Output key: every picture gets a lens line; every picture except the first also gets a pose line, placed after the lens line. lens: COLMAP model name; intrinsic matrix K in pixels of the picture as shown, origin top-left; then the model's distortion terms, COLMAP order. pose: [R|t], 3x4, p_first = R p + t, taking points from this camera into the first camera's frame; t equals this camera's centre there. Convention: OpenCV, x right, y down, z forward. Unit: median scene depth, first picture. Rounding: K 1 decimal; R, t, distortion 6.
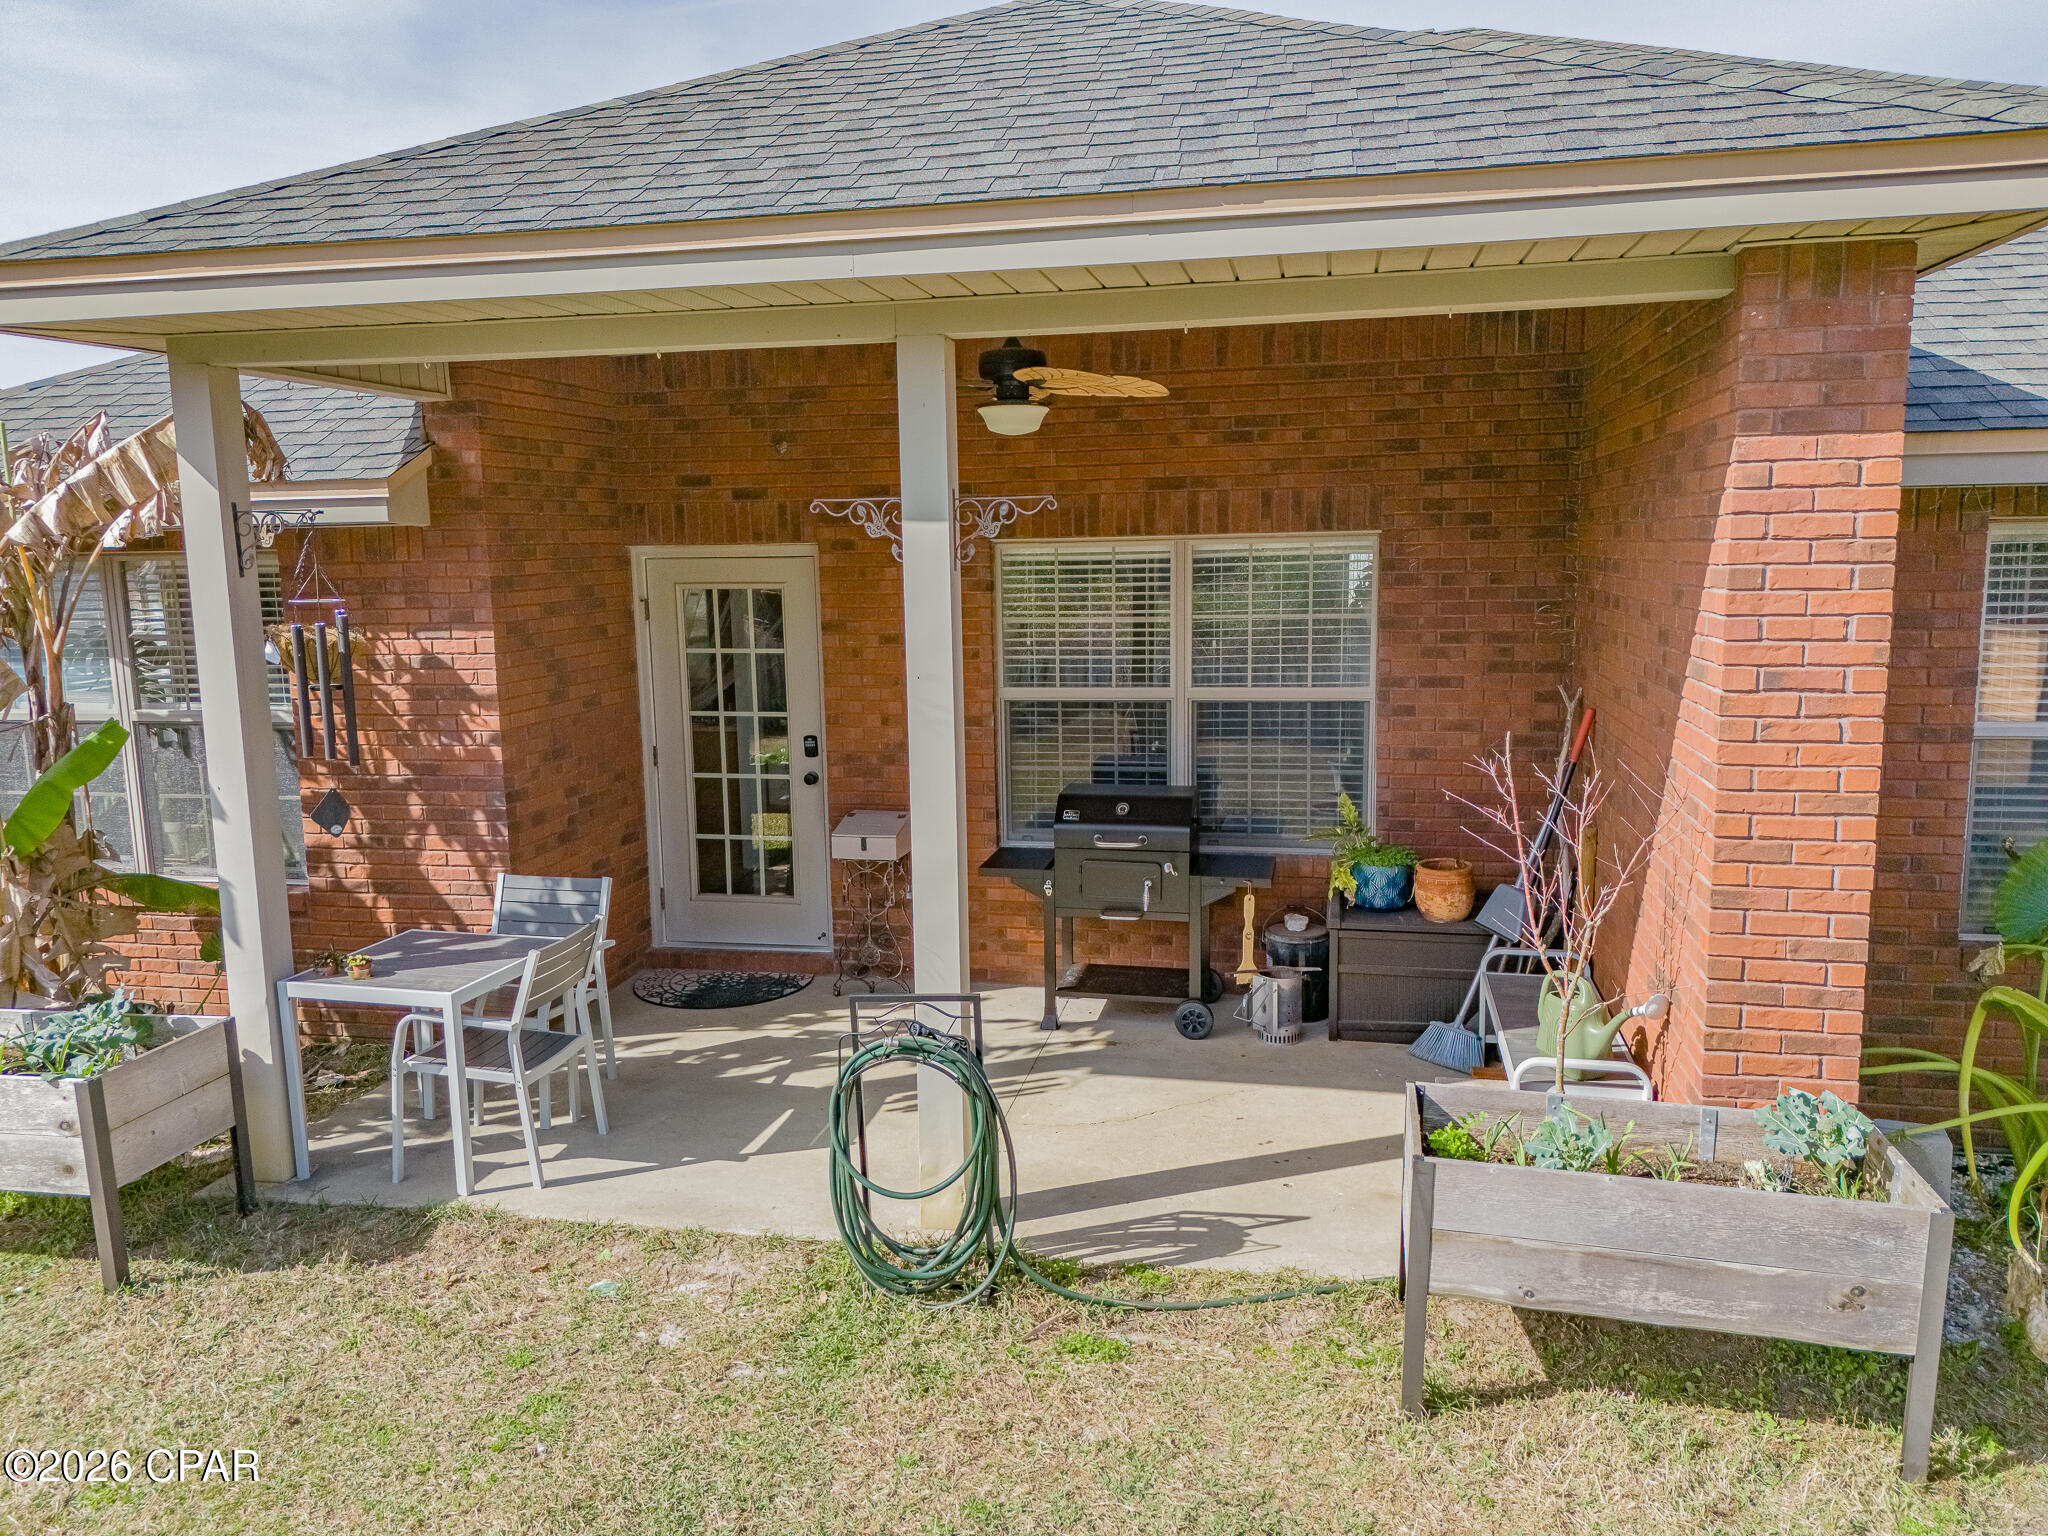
lens RADIAL K [[1509.4, 0, 1029.2], [0, 1509.4, 763.5], [0, 0, 1]] dist [0.075380, -0.082331]
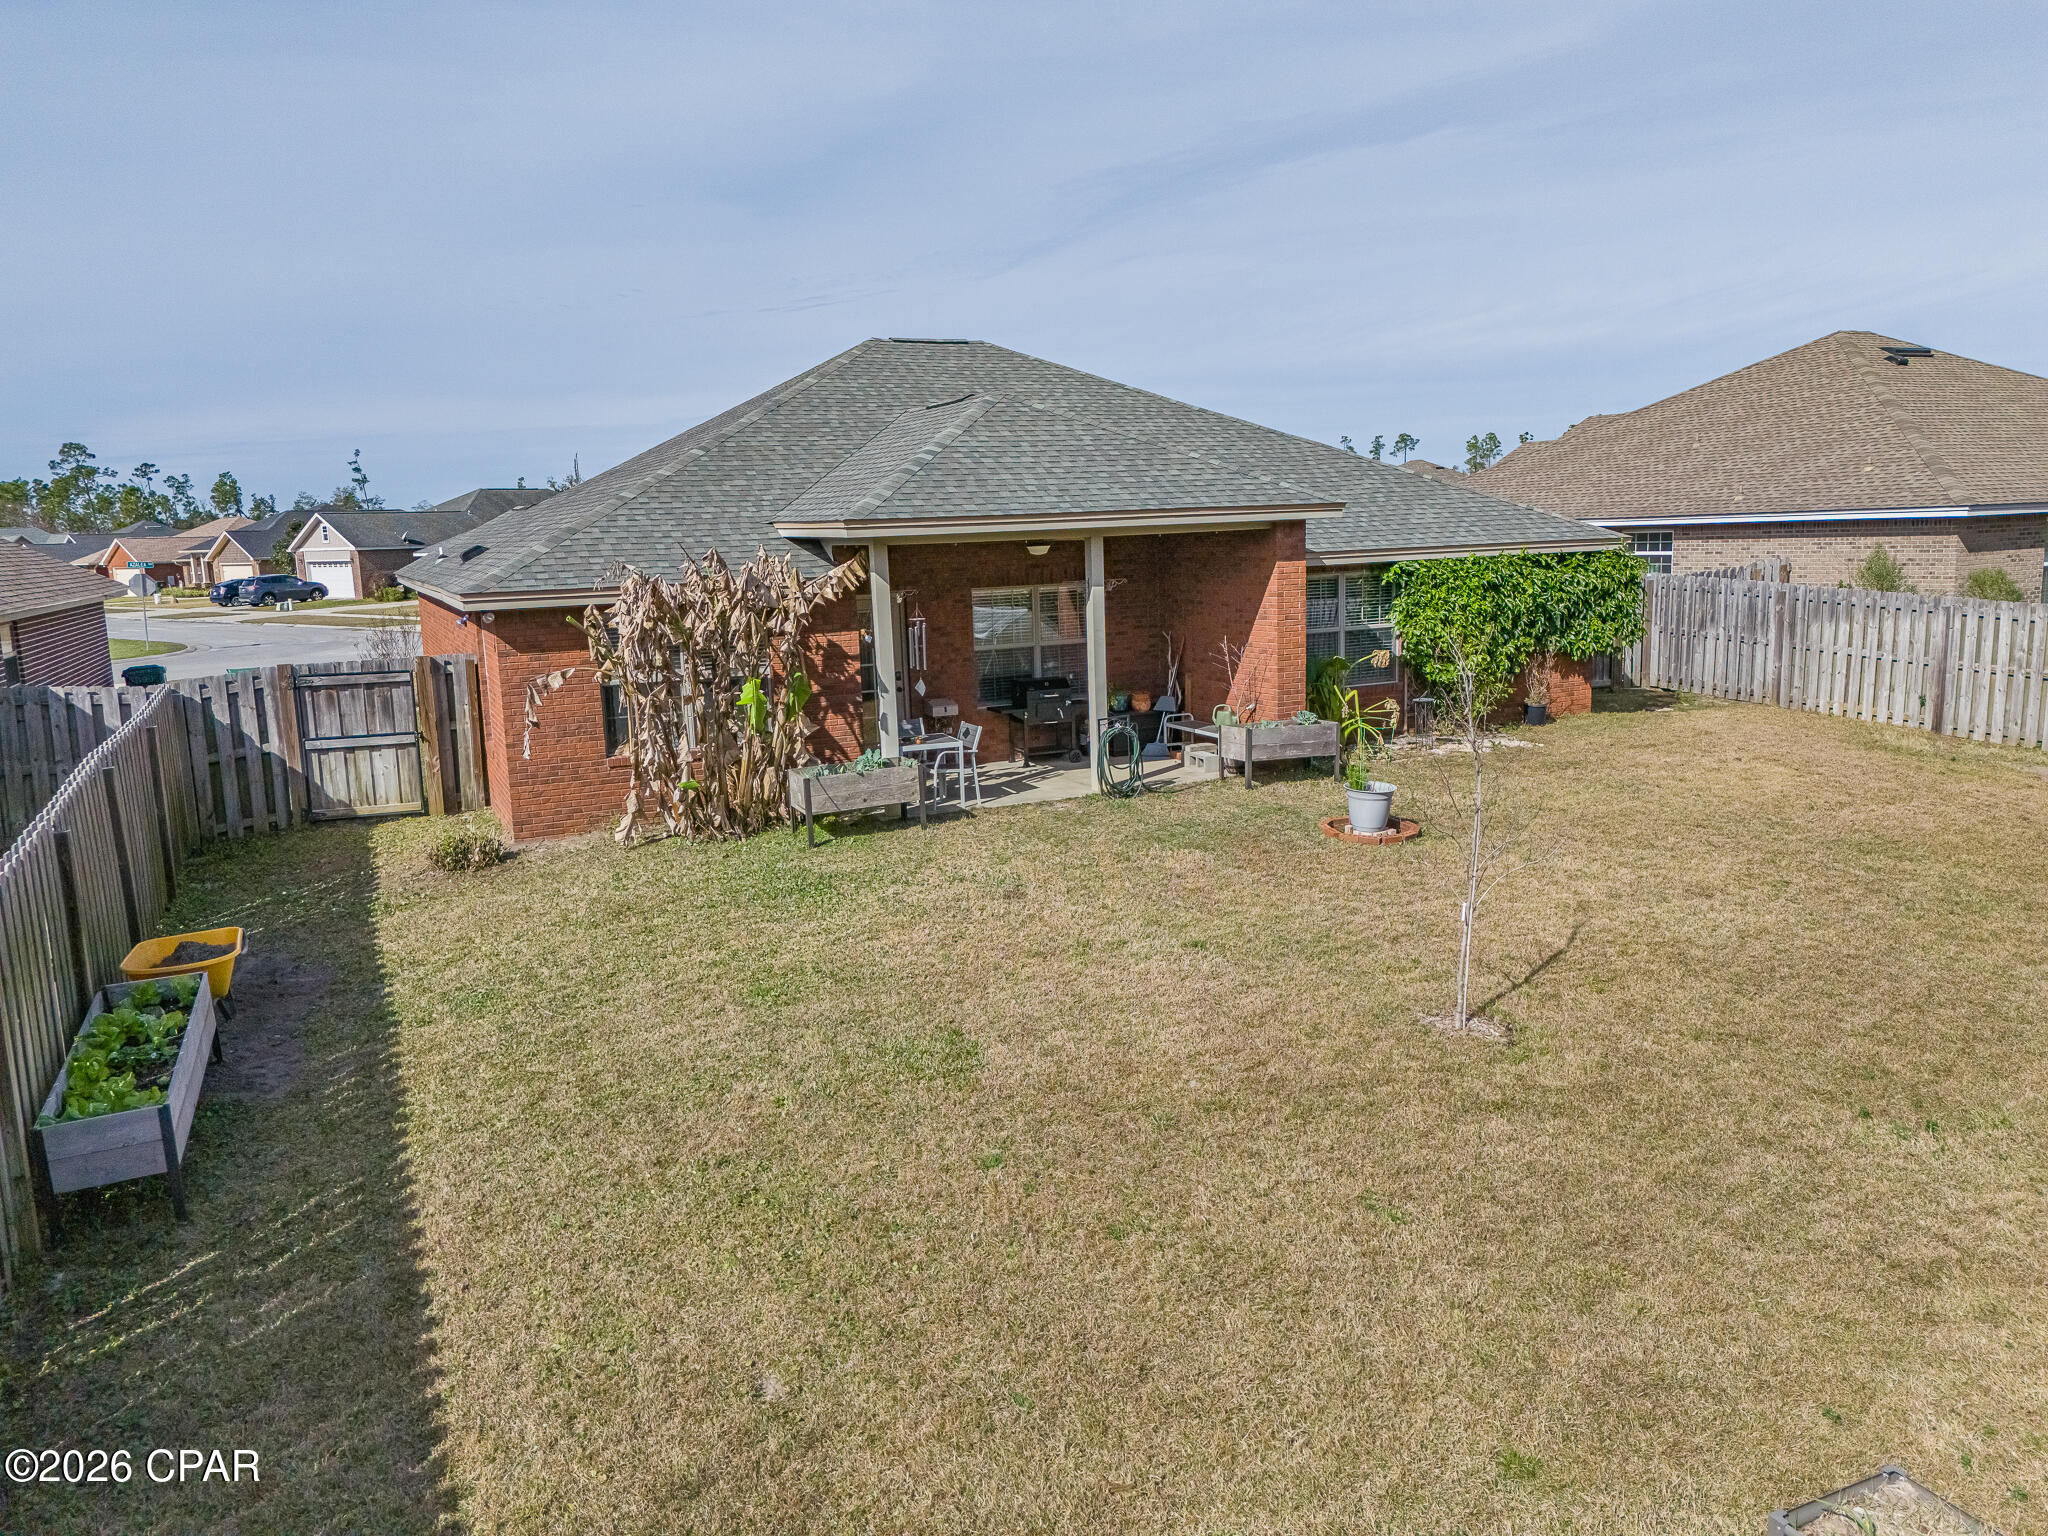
lens RADIAL K [[1509.4, 0, 1029.2], [0, 1509.4, 763.5], [0, 0, 1]] dist [0.075380, -0.082331]
pose [[0.809806, -0.102121, 0.577742, -1.618906], [0.107854, 0.993865, 0.024499, 0.106997], [-0.576699, 0.042473, 0.815852, -1.272959]]
